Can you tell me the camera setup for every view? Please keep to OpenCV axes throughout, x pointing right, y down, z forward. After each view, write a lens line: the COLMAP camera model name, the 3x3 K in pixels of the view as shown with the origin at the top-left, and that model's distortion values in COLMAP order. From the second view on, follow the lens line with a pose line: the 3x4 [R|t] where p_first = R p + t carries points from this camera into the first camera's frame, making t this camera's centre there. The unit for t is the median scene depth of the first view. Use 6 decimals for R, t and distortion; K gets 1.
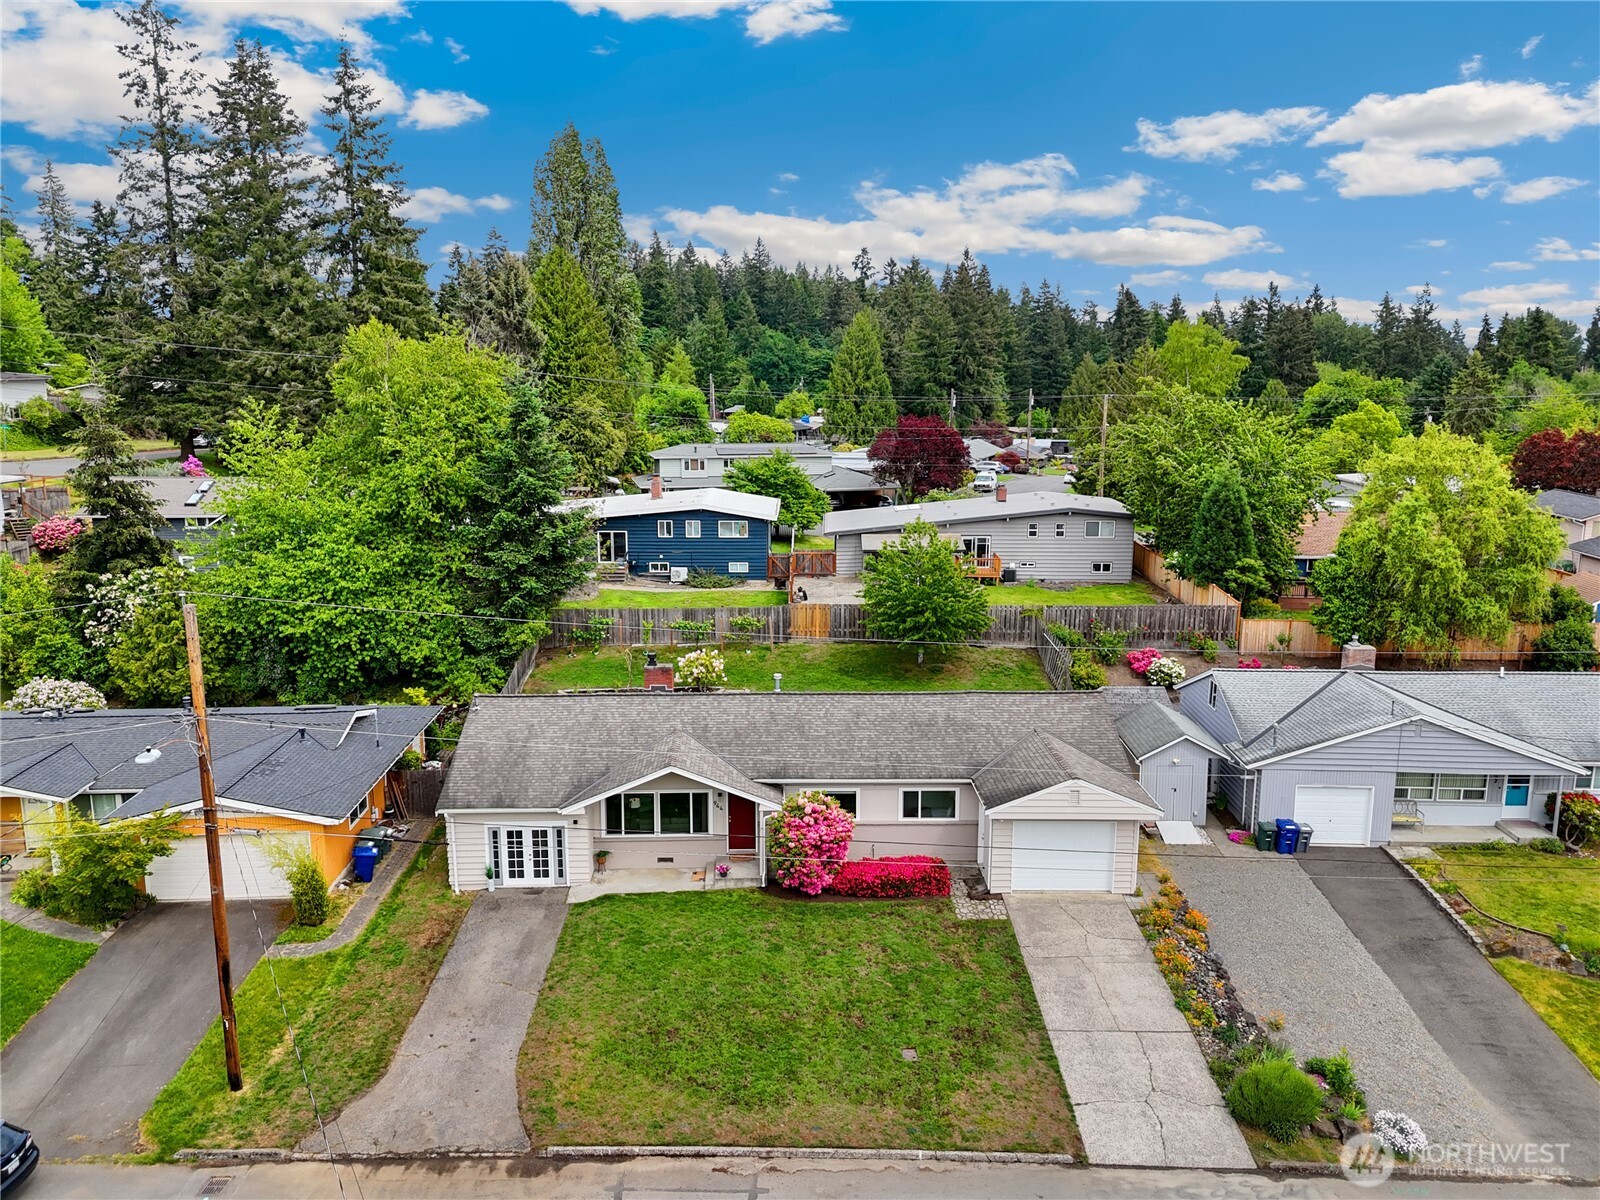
lens RADIAL K [[1167.3, 0, 800.0], [0, 1167.3, 600.0], [0, 0, 1]] dist [0.070159, -0.057032]
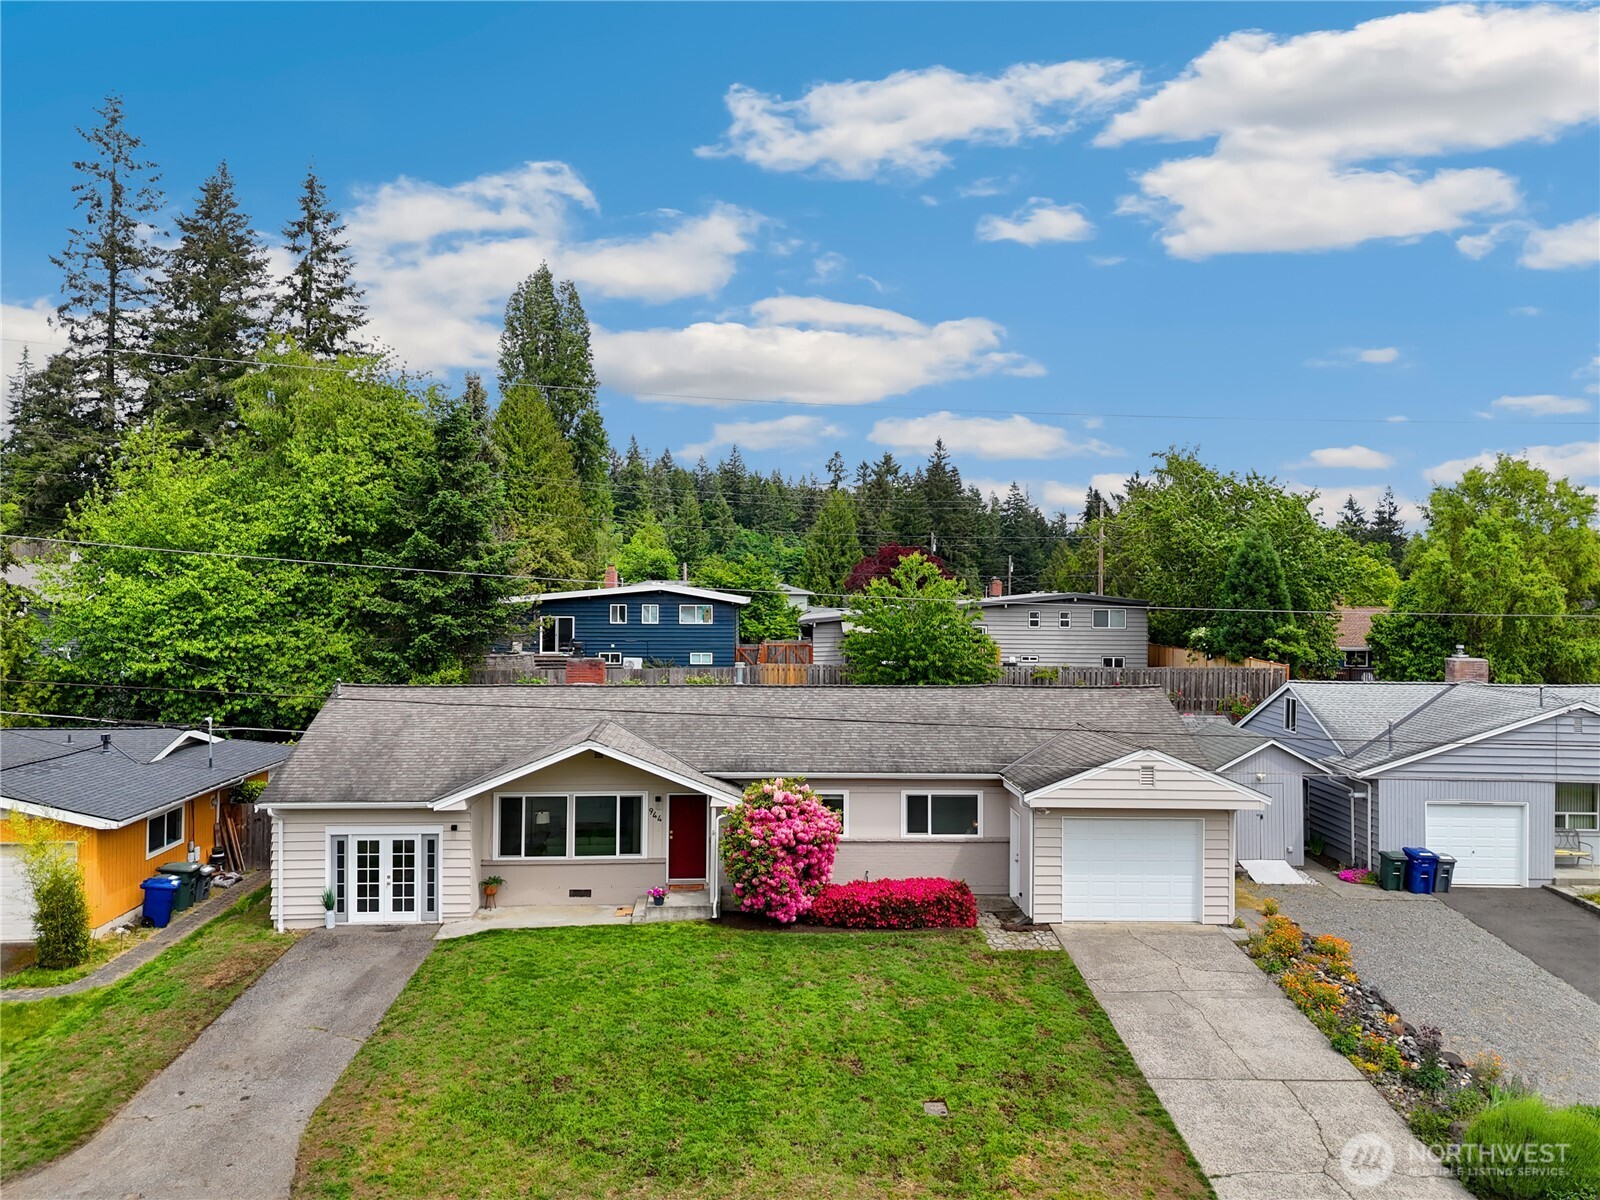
lens RADIAL K [[1167.3, 0, 800.0], [0, 1167.3, 600.0], [0, 0, 1]] dist [0.070159, -0.057032]
pose [[0.999744, 0.005706, 0.021916, 0.003769], [-0.001450, 0.981884, -0.189479, 0.187281], [-0.022600, 0.189398, 0.981640, 0.258002]]
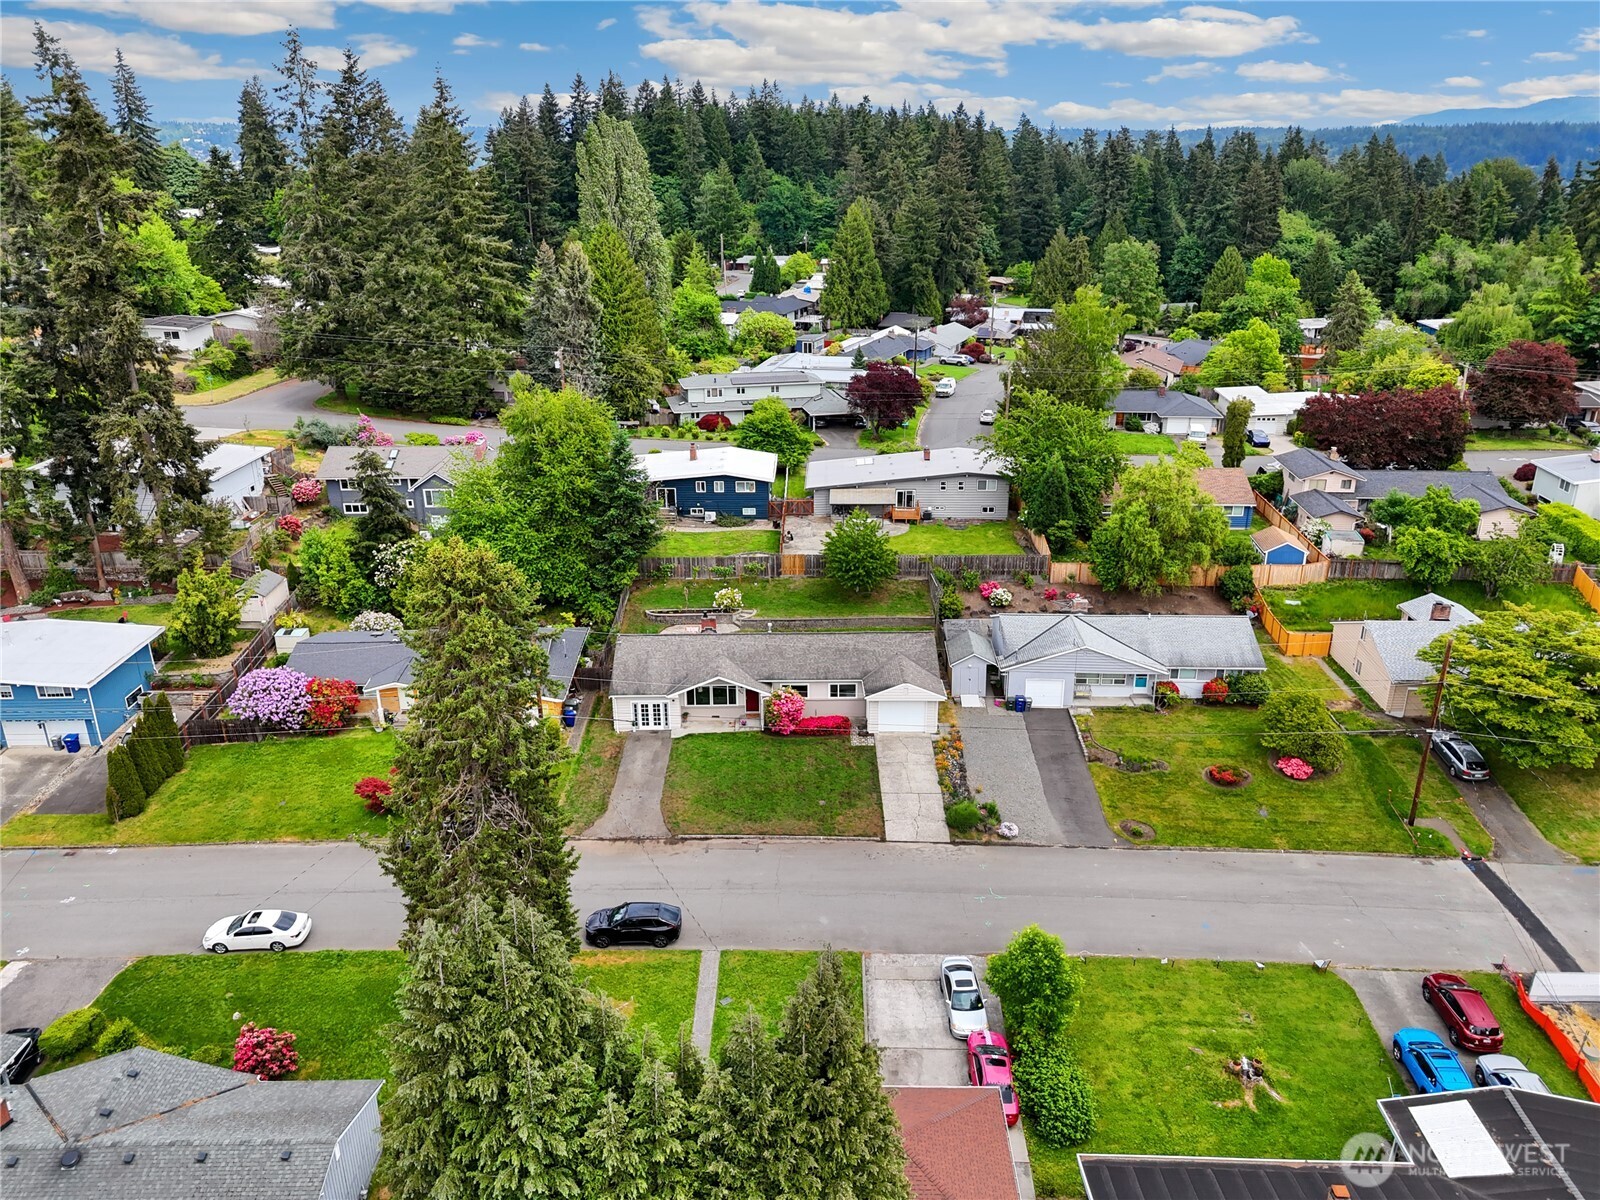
lens RADIAL K [[1156.4, 0, 800.0], [0, 1156.4, 600.0], [0, 0, 1]] dist [0.144822, -0.207371]
pose [[0.999945, -0.002041, -0.010314, 0.057548], [0.003775, 0.985278, 0.170919, -0.341273], [0.009814, -0.170949, 0.985231, -1.011094]]
